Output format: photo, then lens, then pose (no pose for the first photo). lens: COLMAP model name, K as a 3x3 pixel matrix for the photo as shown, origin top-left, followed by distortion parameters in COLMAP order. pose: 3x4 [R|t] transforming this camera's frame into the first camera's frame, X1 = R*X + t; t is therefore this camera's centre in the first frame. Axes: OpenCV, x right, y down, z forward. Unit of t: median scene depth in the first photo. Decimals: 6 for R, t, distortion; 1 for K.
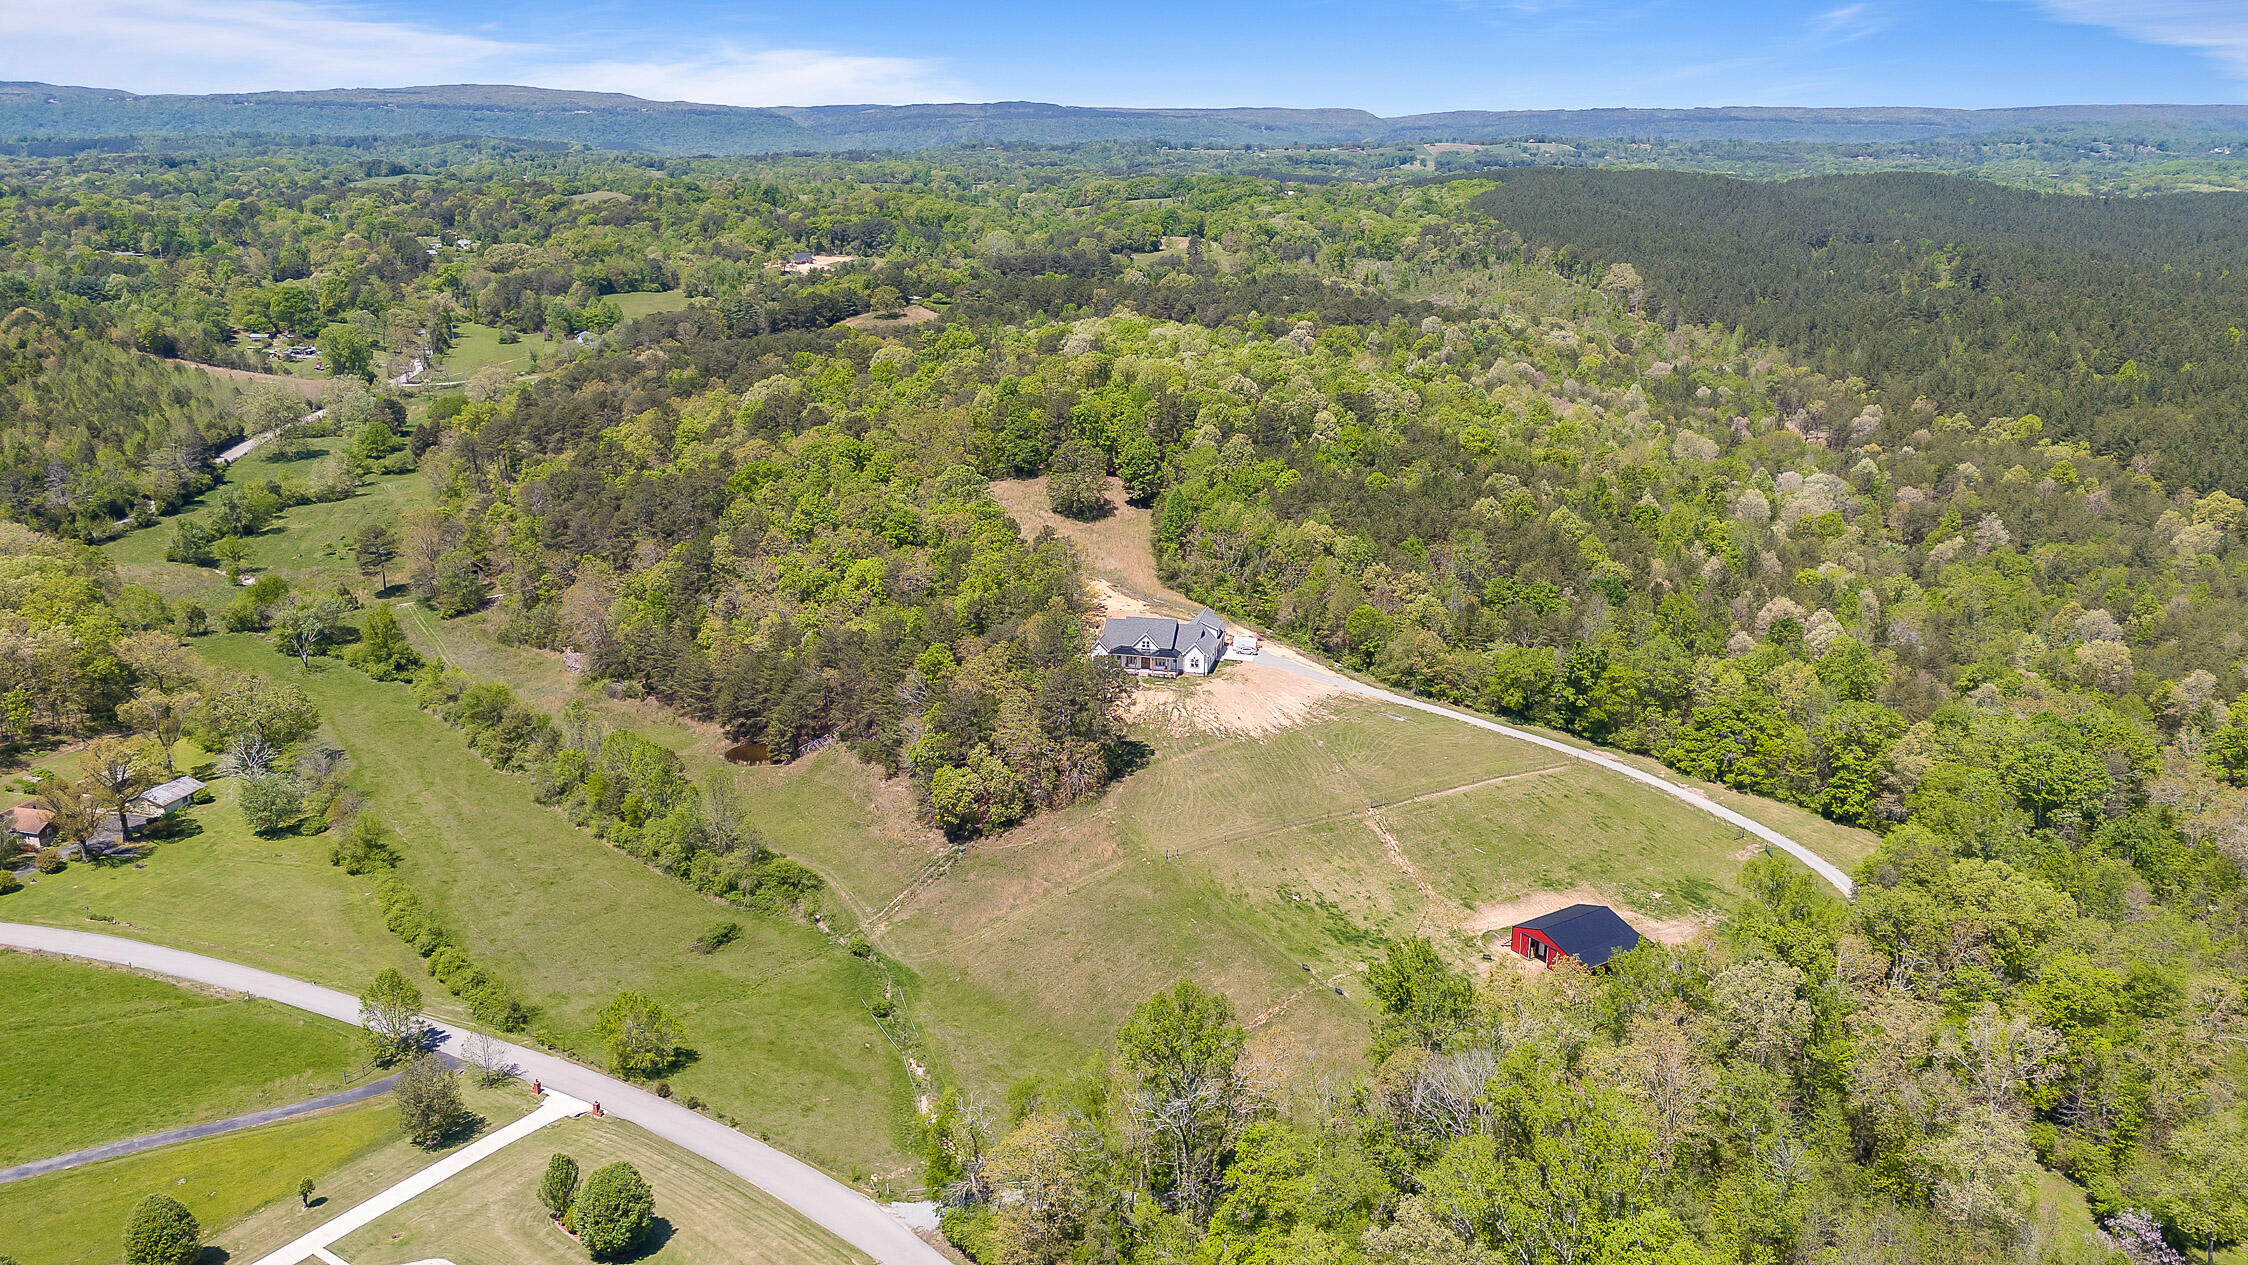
lens RADIAL K [[1642.2, 0, 1125.8], [0, 1642.2, 628.1], [0, 0, 1]] dist [0.064687, -0.062218]
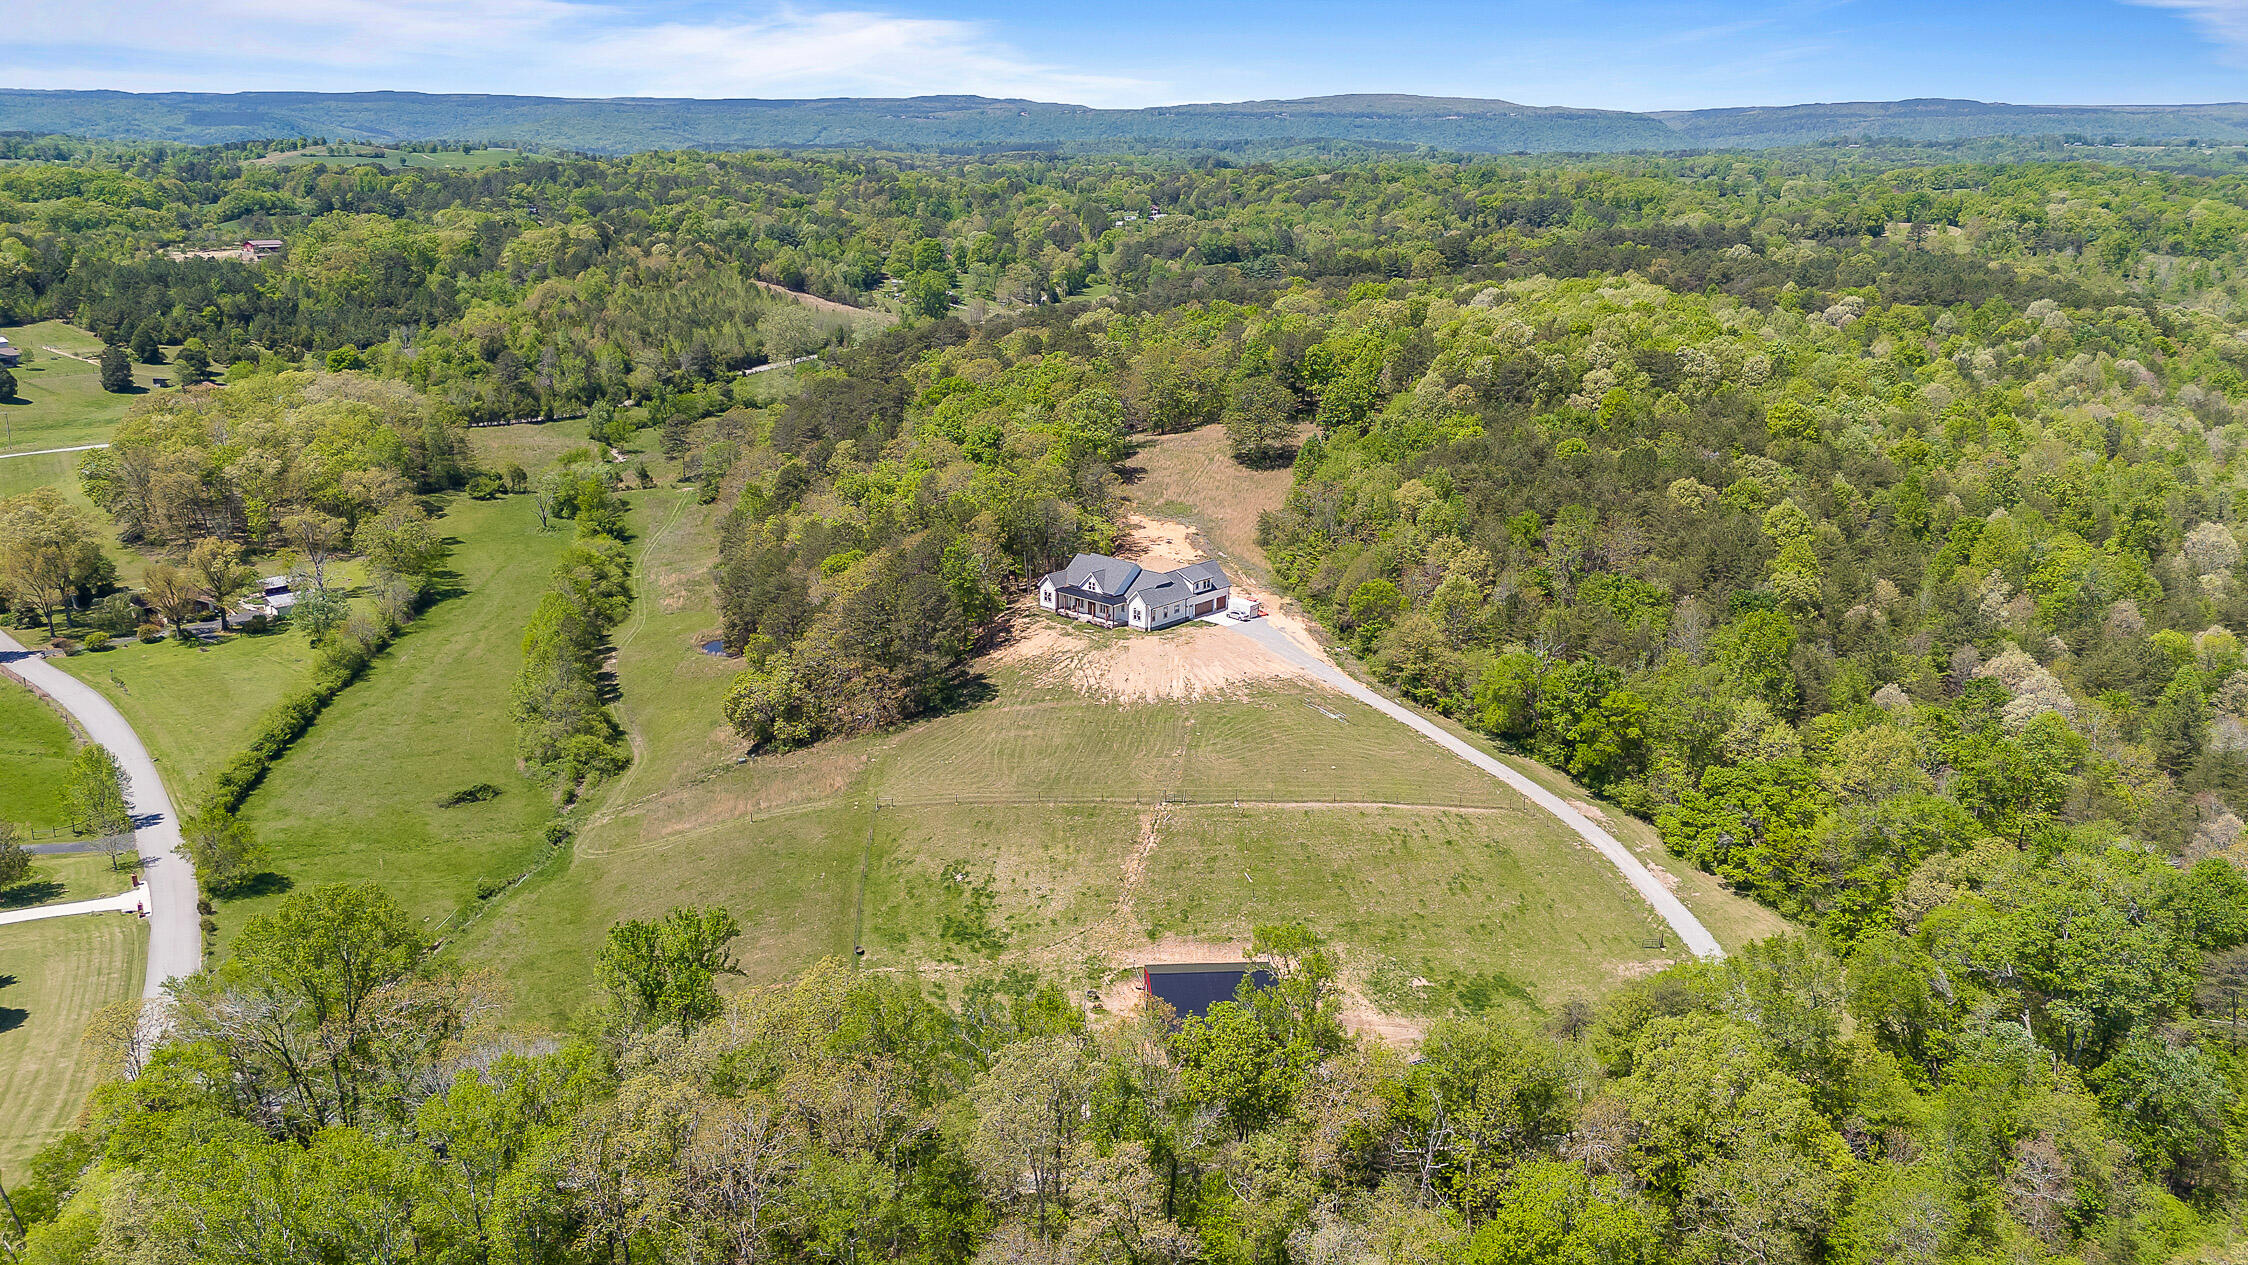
lens RADIAL K [[1642.2, 0, 1117.3], [0, 1642.2, 630.5], [0, 0, 1]] dist [0.064687, -0.062218]
pose [[0.873792, 0.139371, -0.465901, 0.415416], [-0.140706, 0.989530, 0.032120, 0.003468], [0.465500, 0.037488, 0.884254, 0.235444]]
